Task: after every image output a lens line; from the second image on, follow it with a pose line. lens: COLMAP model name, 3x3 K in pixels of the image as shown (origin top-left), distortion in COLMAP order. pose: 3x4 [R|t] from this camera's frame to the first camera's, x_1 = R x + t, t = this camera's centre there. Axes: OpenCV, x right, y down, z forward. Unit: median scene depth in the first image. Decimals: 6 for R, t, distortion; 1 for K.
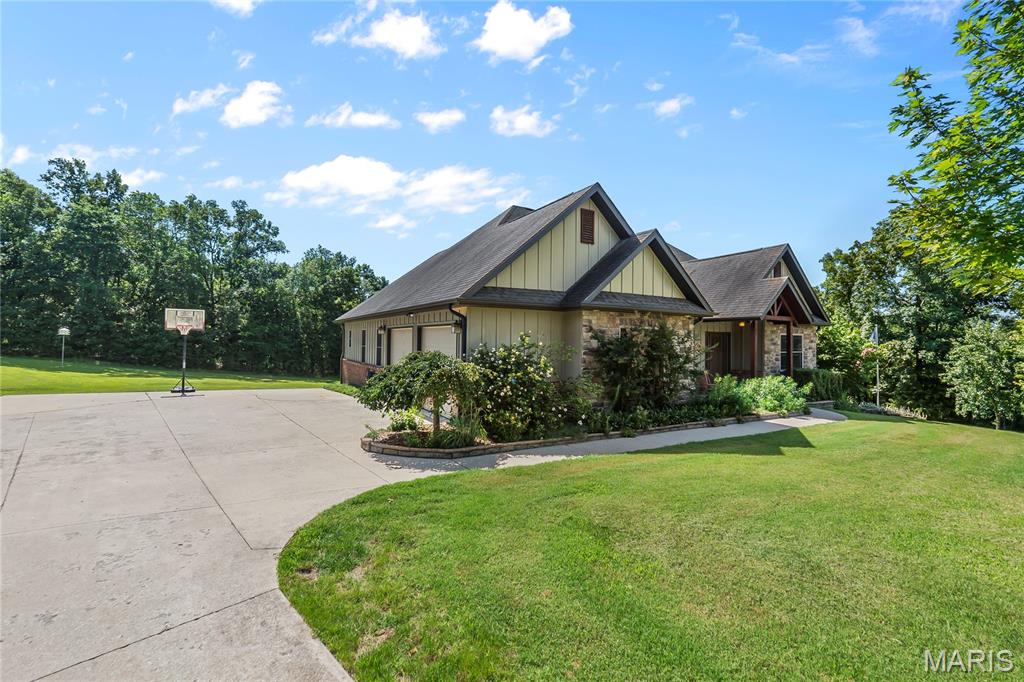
lens RADIAL K [[436.0, 0, 508.4], [0, 436.0, 338.3], [0, 0, 1]] dist [-0.001598, 0.000017]
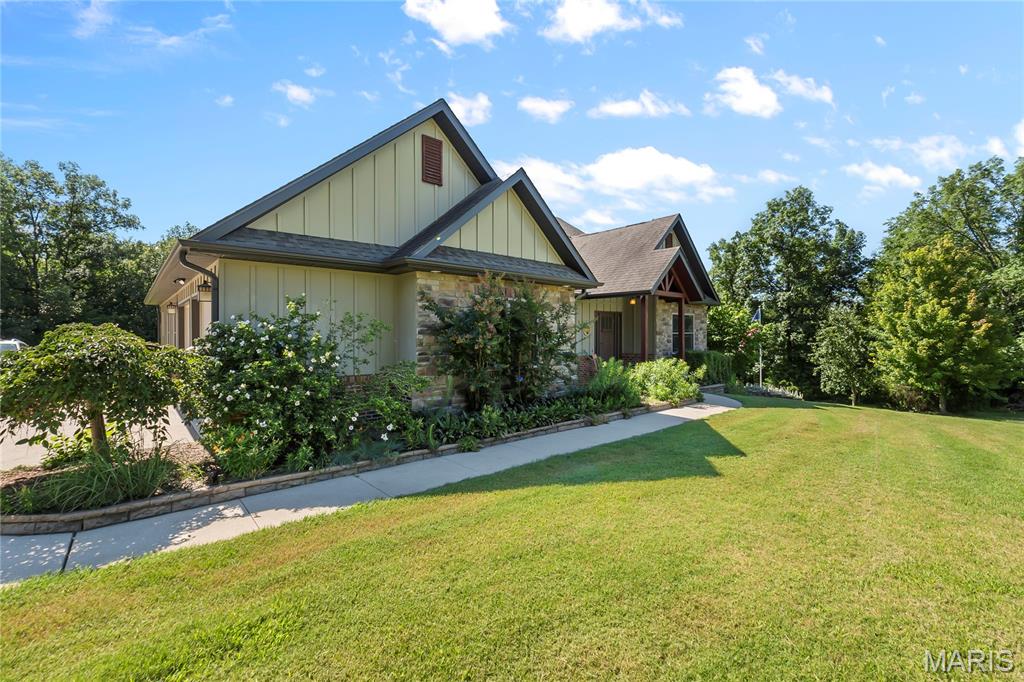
lens RADIAL K [[438.7, 0, 505.8], [0, 438.7, 334.3], [0, 0, 1]] dist [-0.003047, -0.000171]
pose [[0.981298, -0.013382, 0.192029, 0.117068], [0.010897, 0.999843, 0.013988, 0.019864], [-0.192186, -0.011633, 0.981290, 0.183704]]
